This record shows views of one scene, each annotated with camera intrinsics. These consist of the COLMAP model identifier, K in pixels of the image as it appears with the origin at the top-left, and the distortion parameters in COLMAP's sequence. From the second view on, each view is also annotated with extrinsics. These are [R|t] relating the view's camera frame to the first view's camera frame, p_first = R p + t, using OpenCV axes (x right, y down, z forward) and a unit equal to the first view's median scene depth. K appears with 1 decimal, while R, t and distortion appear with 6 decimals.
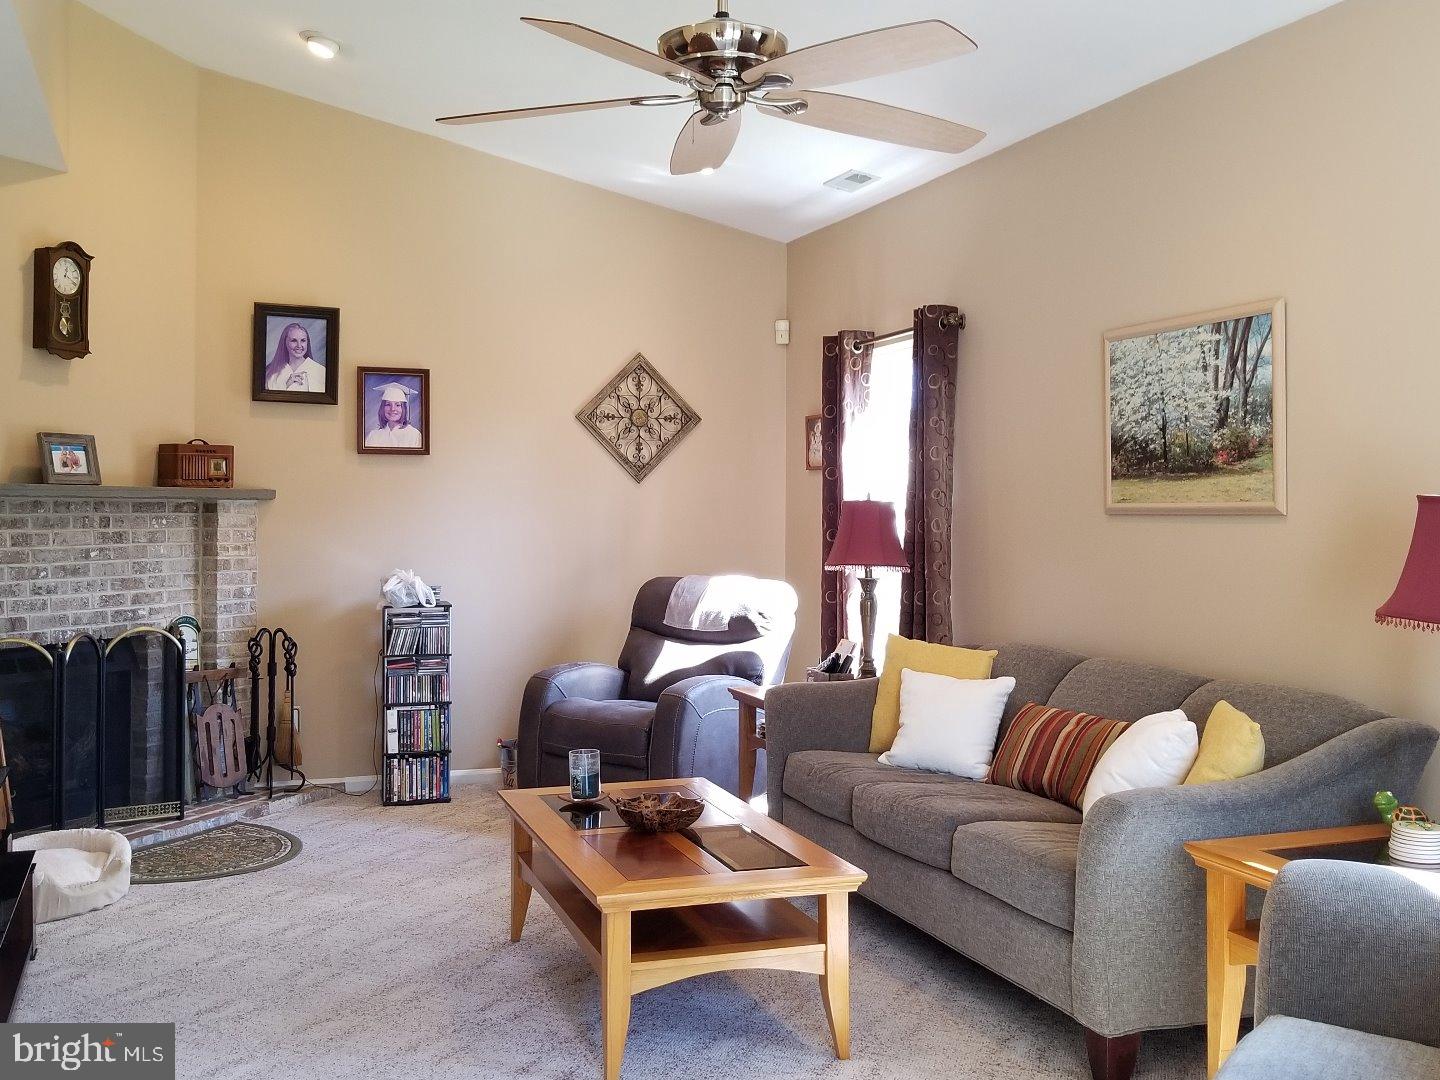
lens RADIAL K [[1356.8, 0, 694.0], [0, 1356.8, 511.9], [0, 0, 1]] dist [0.085150, -0.280487]
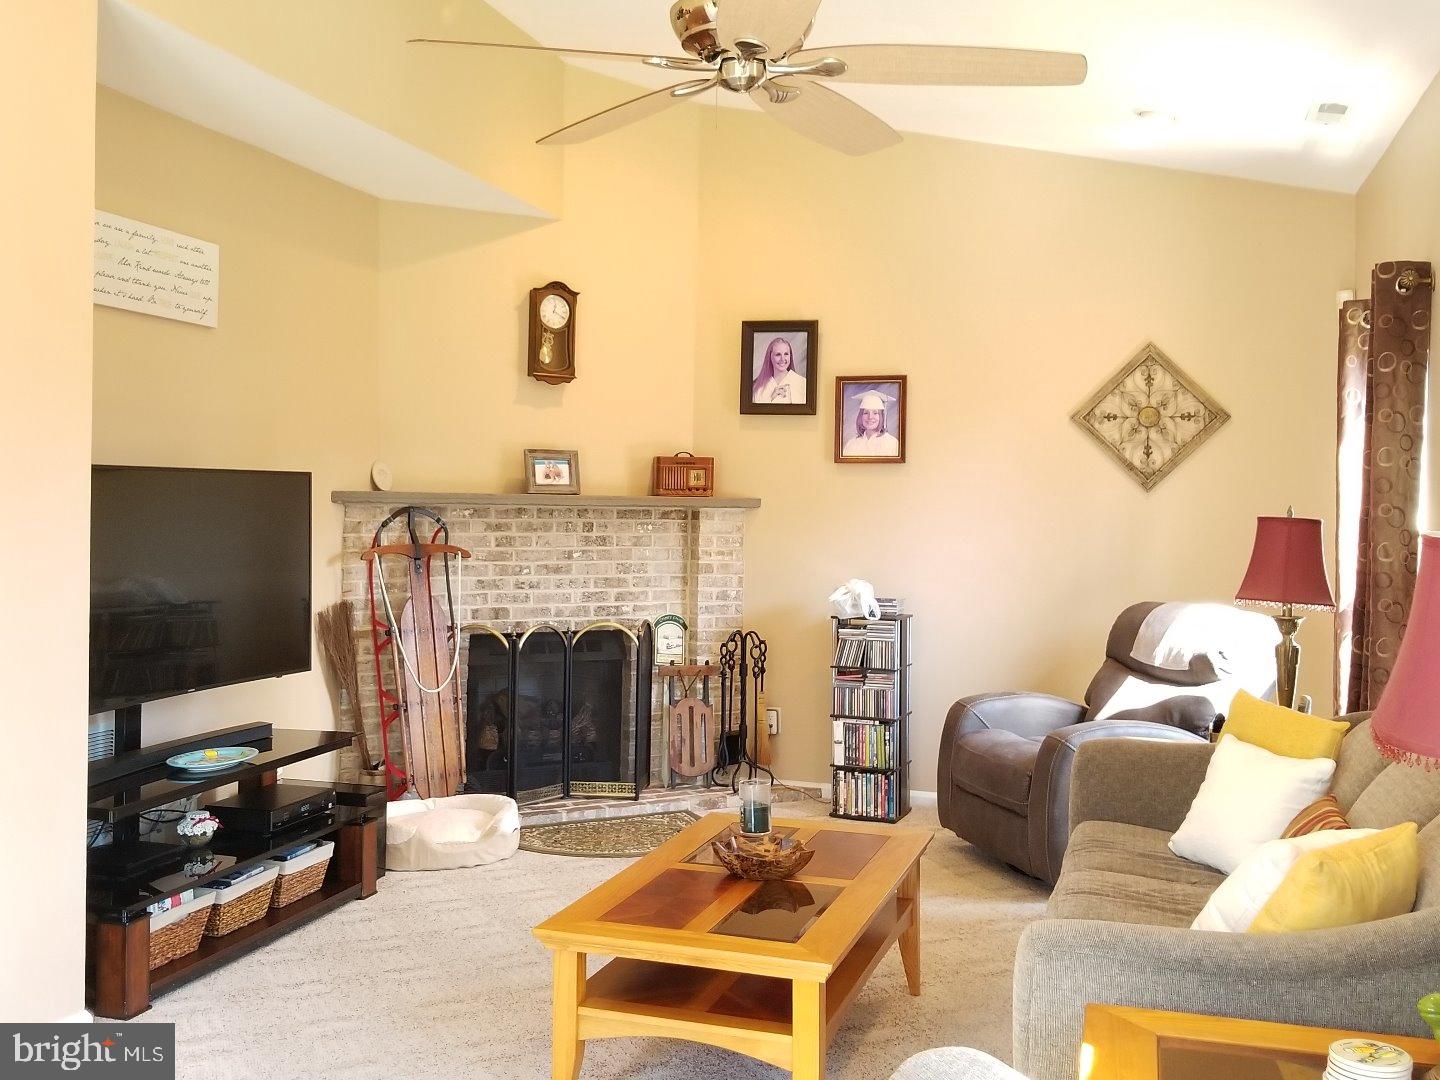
lens RADIAL K [[1356.8, 0, 694.0], [0, 1356.8, 511.9], [0, 0, 1]] dist [0.085150, -0.280487]
pose [[0.793384, 0.011784, -0.608607, 0.295568], [-0.012320, 0.999919, 0.003300, -0.009082], [0.608596, 0.004880, 0.793465, 0.148749]]
